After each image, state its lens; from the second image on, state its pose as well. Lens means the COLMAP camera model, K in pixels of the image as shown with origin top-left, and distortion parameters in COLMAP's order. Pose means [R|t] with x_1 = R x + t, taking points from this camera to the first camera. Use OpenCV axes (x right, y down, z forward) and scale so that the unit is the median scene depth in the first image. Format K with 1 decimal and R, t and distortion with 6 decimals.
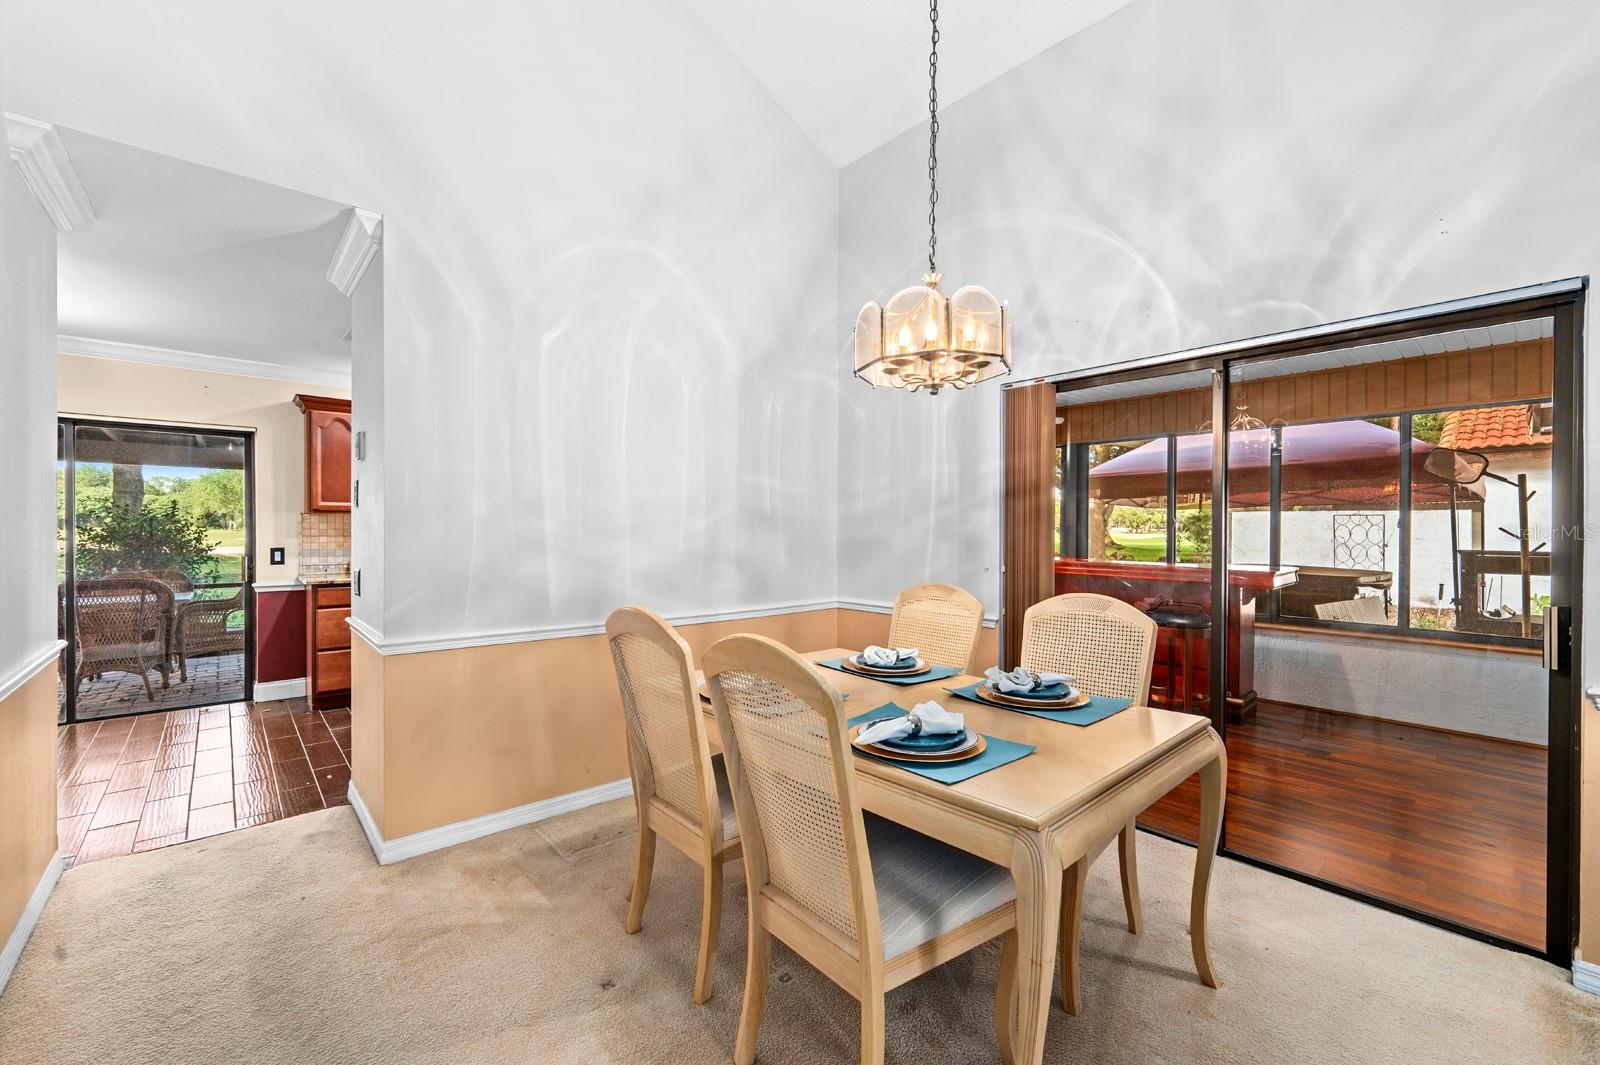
lens RADIAL K [[646.9, 0, 802.0], [0, 646.9, 533.4], [0, 0, 1]] dist [-0.000256, -0.001022]
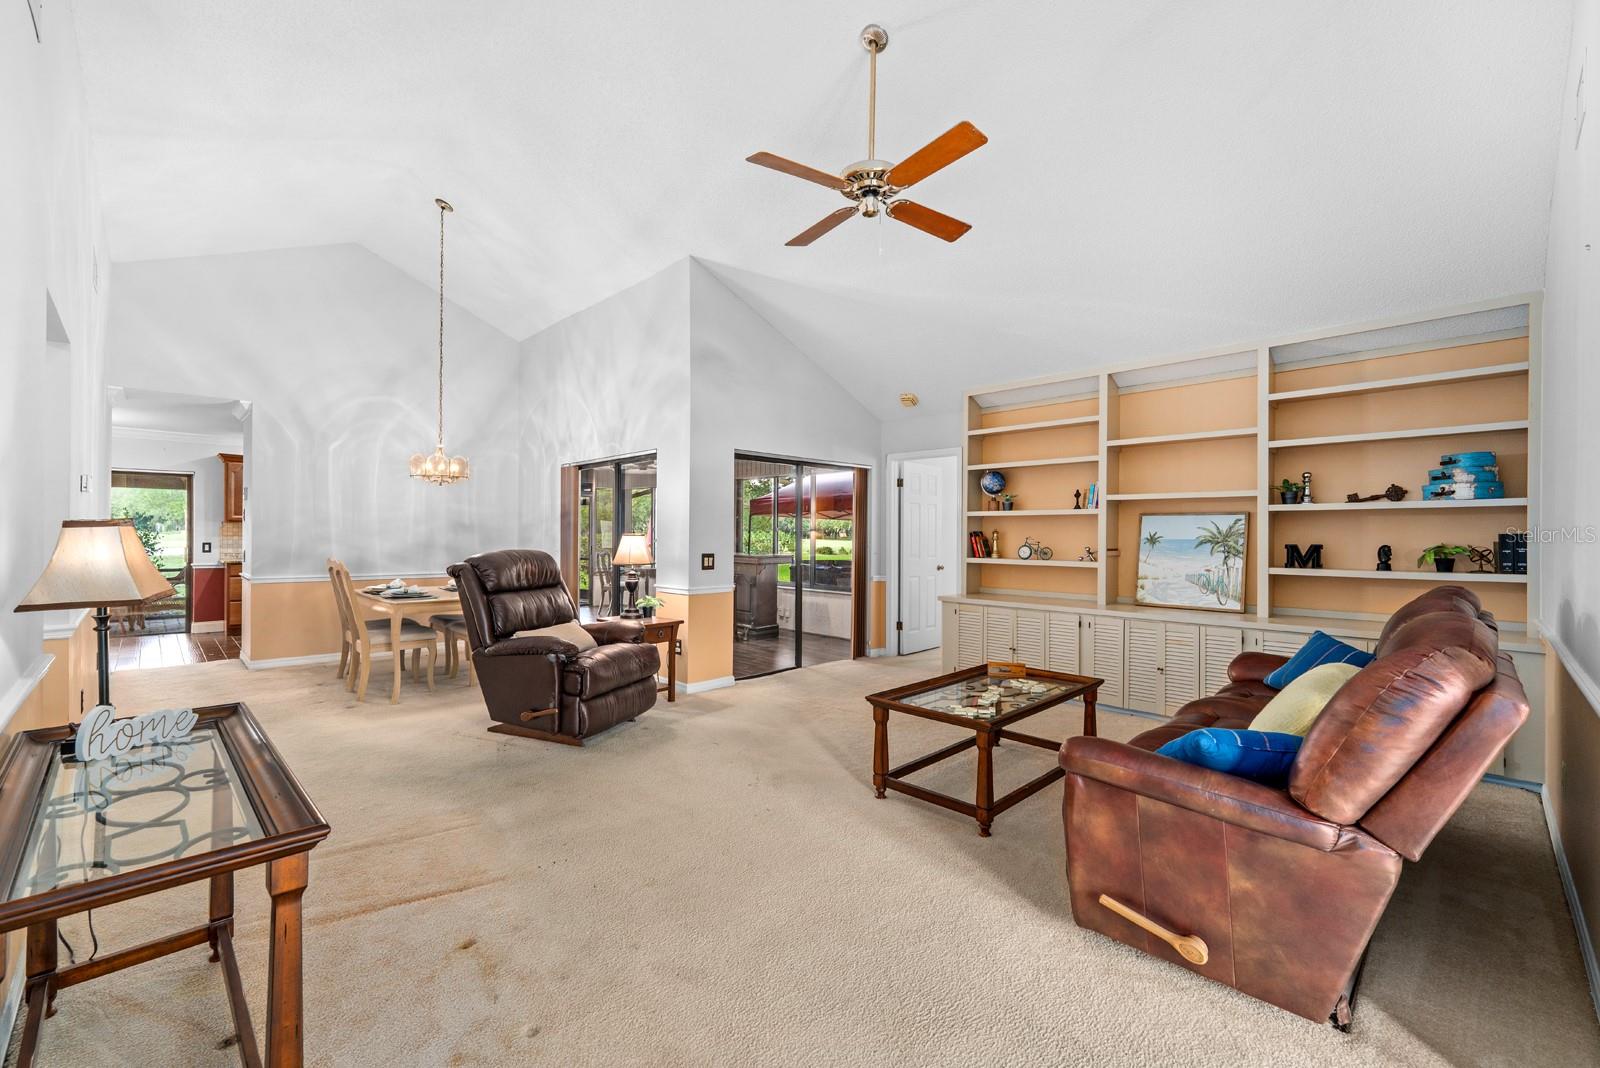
lens RADIAL K [[647.8, 0, 791.8], [0, 647.8, 534.6], [0, 0, 1]] dist [0.000566, -0.000775]
pose [[0.998786, 0.002819, 0.049181, 0.780560], [-0.002500, 0.999975, -0.006555, 0.010445], [-0.049199, 0.006424, 0.998768, -0.945878]]
